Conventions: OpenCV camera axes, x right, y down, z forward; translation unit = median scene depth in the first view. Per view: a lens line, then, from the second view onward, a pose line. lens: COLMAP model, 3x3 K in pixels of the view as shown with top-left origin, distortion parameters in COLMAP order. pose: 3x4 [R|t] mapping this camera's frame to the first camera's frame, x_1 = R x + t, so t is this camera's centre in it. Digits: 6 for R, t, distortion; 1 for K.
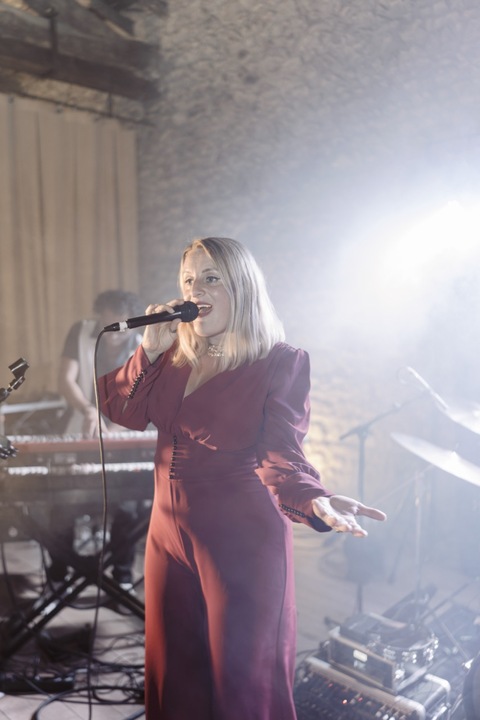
lens RADIAL K [[719.3, 0, 240.0], [0, 719.3, 360.0], [0, 0, 1]] dist [0.011040, -0.028771]
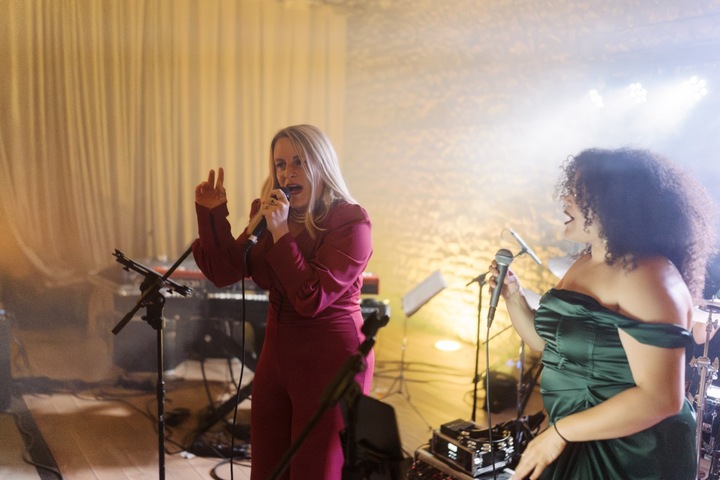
lens RADIAL K [[719.3, 0, 360.0], [0, 719.3, 240.0], [0, 0, 1]] dist [0.011040, -0.028771]
pose [[0.985480, 0.048990, -0.162573, 0.187229], [-0.045017, 0.998593, 0.028034, 0.006699], [0.163717, -0.020308, 0.986298, -0.291978]]
